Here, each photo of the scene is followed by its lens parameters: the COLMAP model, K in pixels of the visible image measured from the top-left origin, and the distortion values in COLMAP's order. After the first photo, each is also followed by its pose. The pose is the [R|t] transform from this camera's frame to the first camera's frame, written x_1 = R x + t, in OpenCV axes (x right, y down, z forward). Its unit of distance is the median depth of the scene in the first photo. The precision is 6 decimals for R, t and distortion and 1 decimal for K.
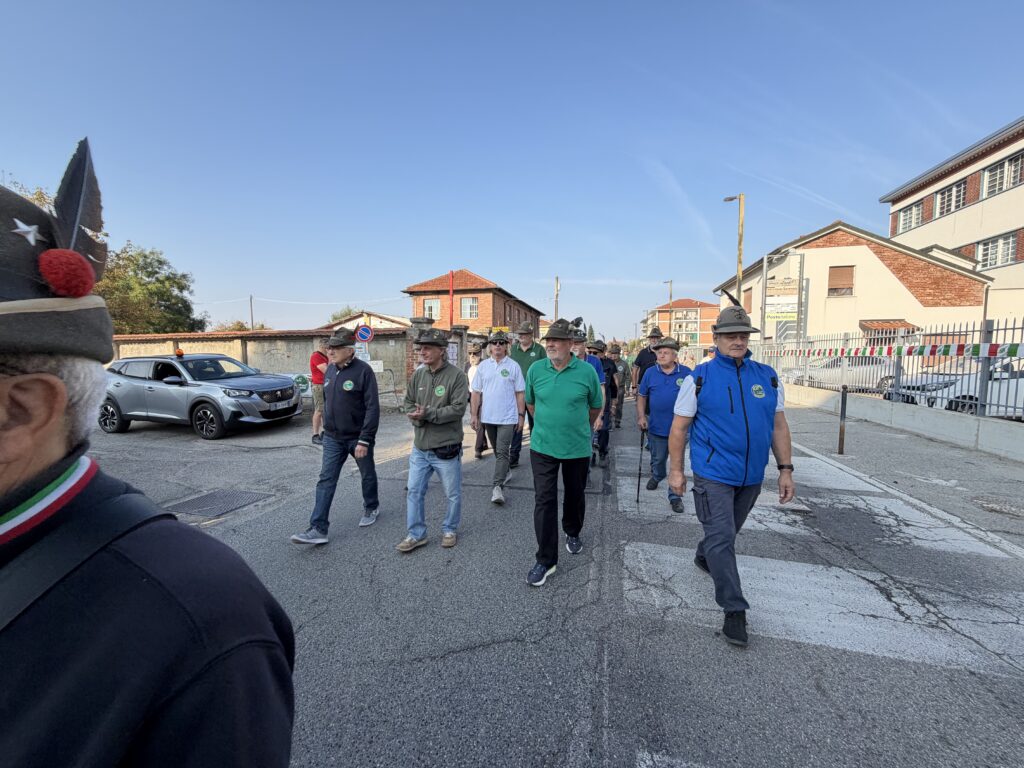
lens RADIAL K [[410.7, 0, 508.4], [0, 410.7, 387.5], [0, 0, 1]] dist [0.000077, -0.000182]
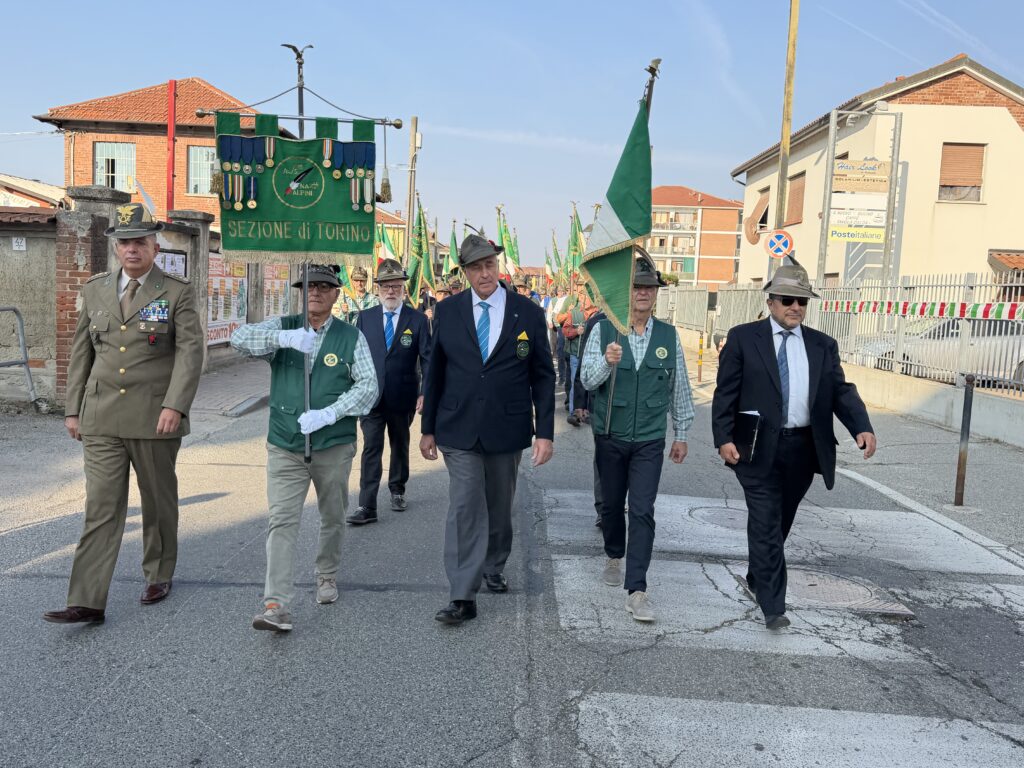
lens RADIAL K [[901.7, 0, 505.0], [0, 901.7, 386.6], [0, 0, 1]] dist [0.060383, -0.082283]
pose [[0.973690, 0.020240, 0.226977, -0.017437], [-0.026626, 0.999330, 0.025108, -0.002324], [-0.226317, -0.030491, 0.973576, -0.000737]]
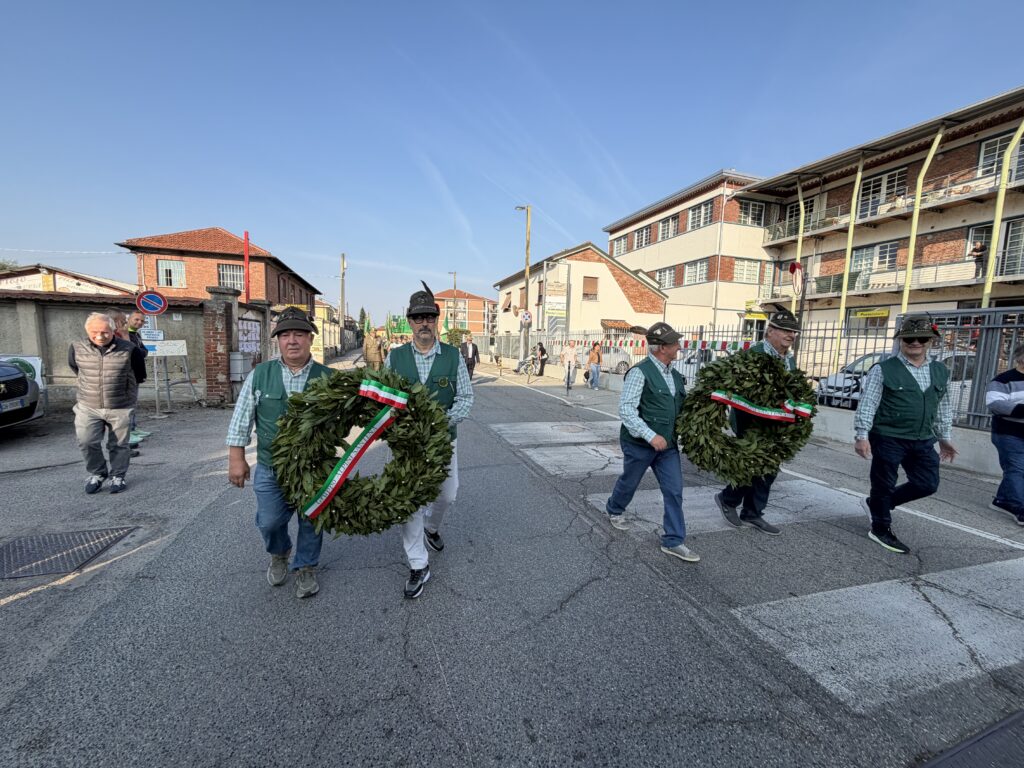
lens RADIAL K [[410.7, 0, 511.0], [0, 410.7, 387.8], [0, 0, 1]] dist [0.000077, -0.000182]
pose [[0.849360, -0.033167, 0.526771, -0.196416], [0.013977, 0.999087, 0.040370, 0.000207], [-0.527629, -0.026926, 0.849048, 0.029433]]
